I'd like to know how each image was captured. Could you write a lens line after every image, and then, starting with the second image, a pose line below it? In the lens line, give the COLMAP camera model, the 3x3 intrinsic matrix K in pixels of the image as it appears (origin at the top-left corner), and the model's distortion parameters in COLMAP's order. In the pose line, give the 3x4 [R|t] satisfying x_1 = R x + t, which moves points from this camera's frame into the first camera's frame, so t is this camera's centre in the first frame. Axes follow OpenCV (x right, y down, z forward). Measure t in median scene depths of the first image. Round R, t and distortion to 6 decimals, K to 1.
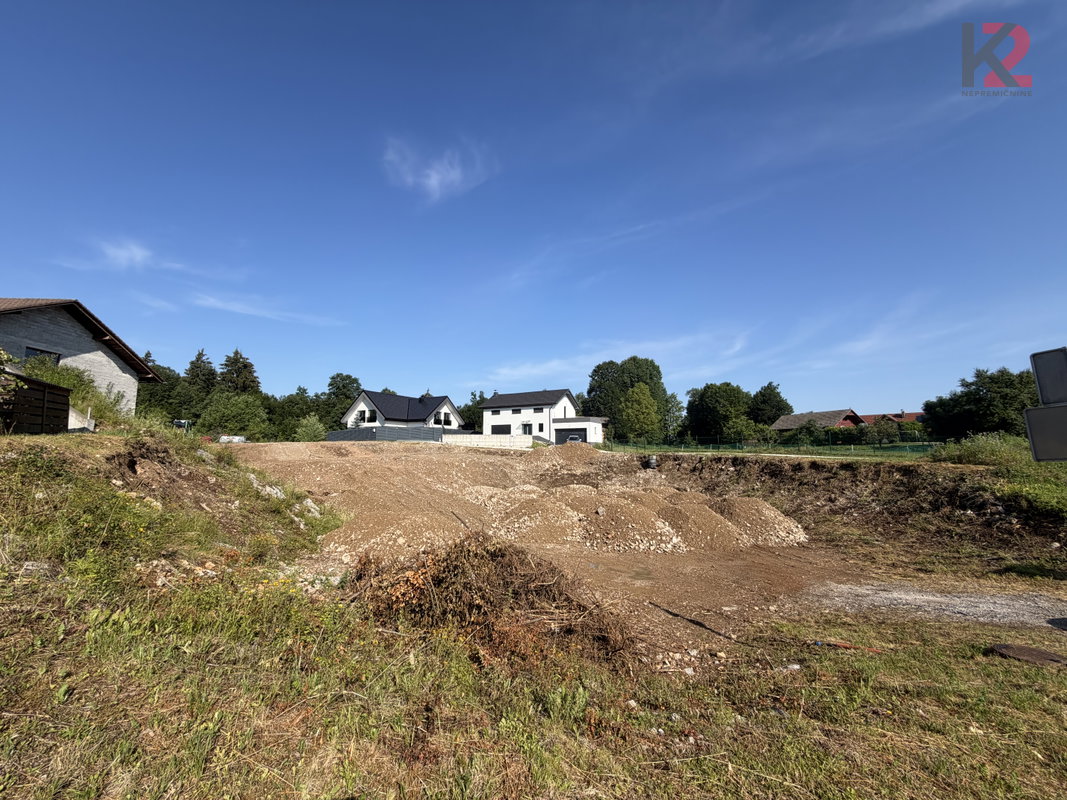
lens RADIAL K [[431.7, 0, 533.5], [0, 431.7, 400.0], [0, 0, 1]] dist [0.000553, -0.000014]
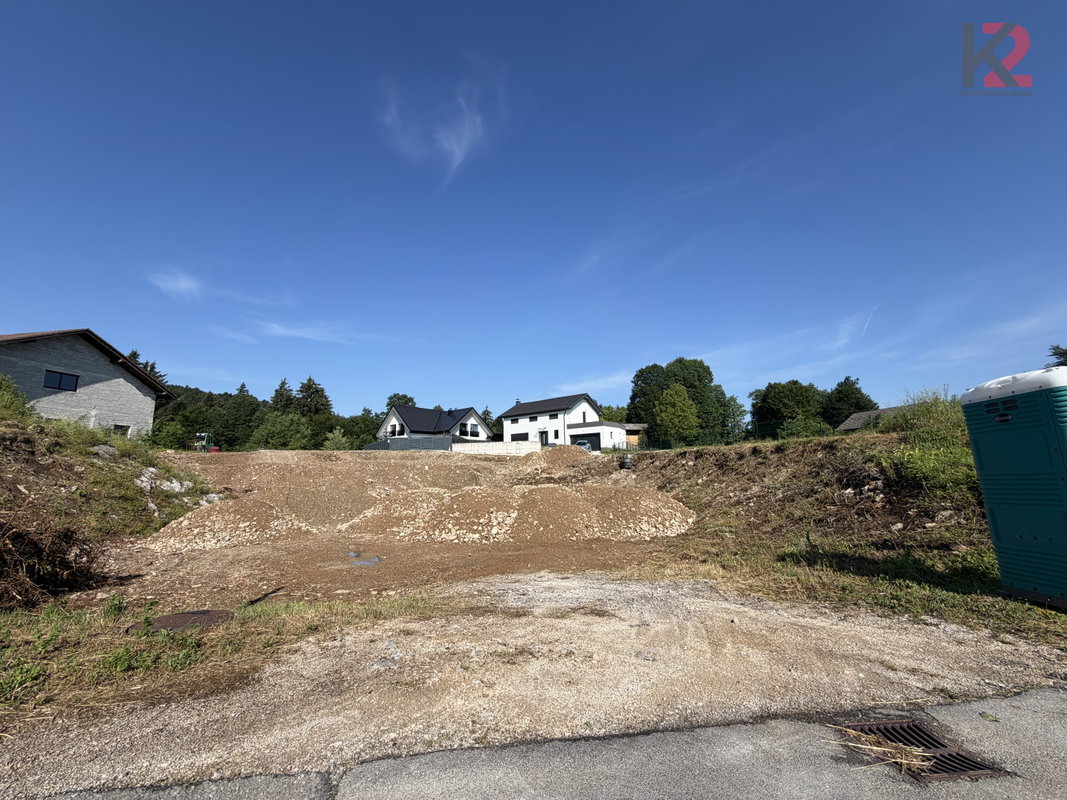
lens RADIAL K [[431.7, 0, 533.5], [0, 431.7, 400.0], [0, 0, 1]] dist [0.000553, -0.000014]
pose [[0.978359, -0.049162, -0.200989, 0.145608], [0.040535, 0.998081, -0.046814, 0.027148], [0.202905, 0.037653, 0.978474, 0.043382]]
